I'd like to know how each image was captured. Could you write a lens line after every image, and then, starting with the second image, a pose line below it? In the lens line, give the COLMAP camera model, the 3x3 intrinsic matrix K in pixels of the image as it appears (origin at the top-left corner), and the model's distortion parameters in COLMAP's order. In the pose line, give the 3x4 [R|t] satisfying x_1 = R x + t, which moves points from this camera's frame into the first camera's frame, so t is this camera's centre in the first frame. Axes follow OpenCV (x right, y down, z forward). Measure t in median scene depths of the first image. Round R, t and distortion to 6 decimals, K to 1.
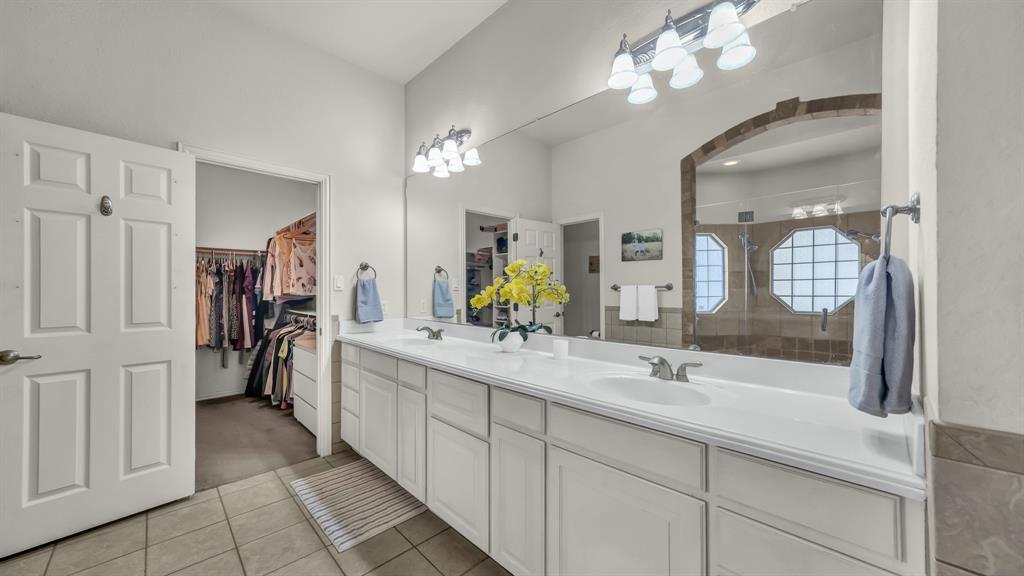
lens RADIAL K [[370.0, 0, 510.8], [0, 370.0, 291.6], [0, 0, 1]] dist [-0.000207, 0.000095]
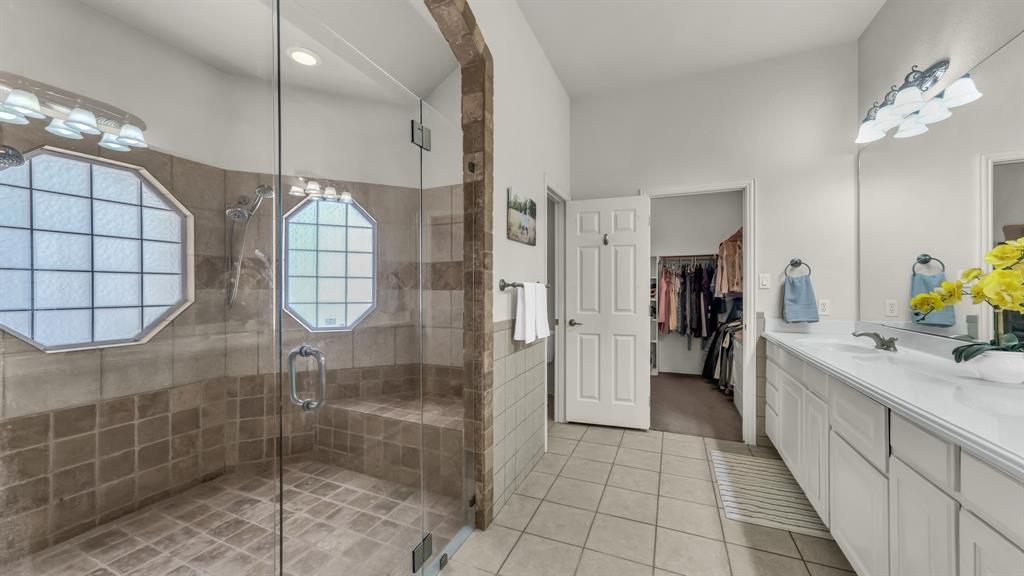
lens RADIAL K [[361.8, 0, 513.0], [0, 361.8, 286.2], [0, 0, 1]] dist [-0.000393, 0.000142]
pose [[0.377759, -0.009777, -0.925852, 0.143735], [0.000699, 0.999947, -0.010275, 0.000614], [0.925904, 0.003235, 0.377746, -0.015510]]
